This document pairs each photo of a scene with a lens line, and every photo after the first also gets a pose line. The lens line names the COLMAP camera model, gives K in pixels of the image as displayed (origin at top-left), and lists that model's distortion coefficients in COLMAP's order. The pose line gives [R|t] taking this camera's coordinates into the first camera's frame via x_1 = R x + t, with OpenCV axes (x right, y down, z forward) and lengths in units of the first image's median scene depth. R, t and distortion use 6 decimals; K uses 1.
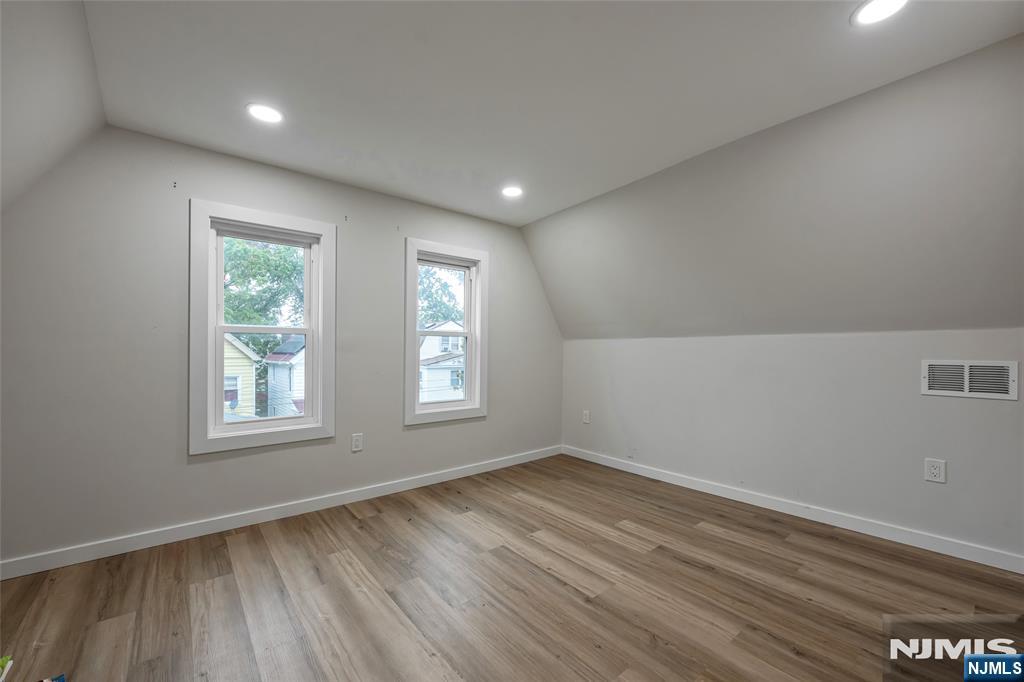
lens RADIAL K [[418.5, 0, 517.7], [0, 418.5, 350.1], [0, 0, 1]] dist [0.000042, 0.000098]
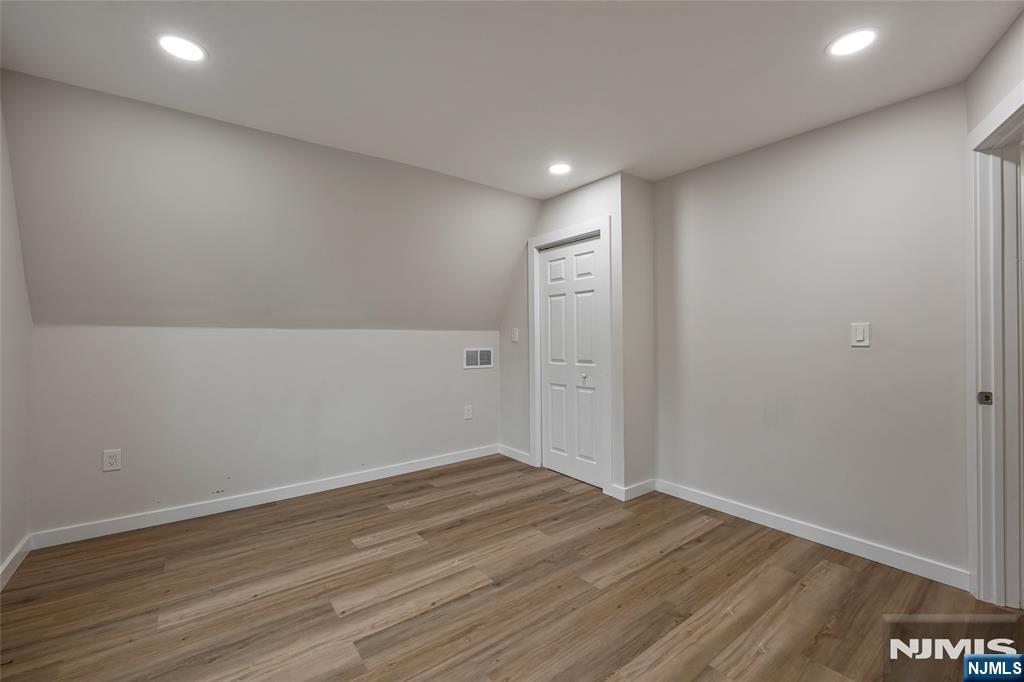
lens RADIAL K [[418.5, 0, 517.7], [0, 418.5, 350.1], [0, 0, 1]] dist [0.000042, 0.000098]
pose [[0.026920, -0.025540, 0.999311, -0.633124], [0.001523, 0.999673, 0.025508, -0.010095], [-0.999636, 0.000836, 0.026950, 0.677445]]
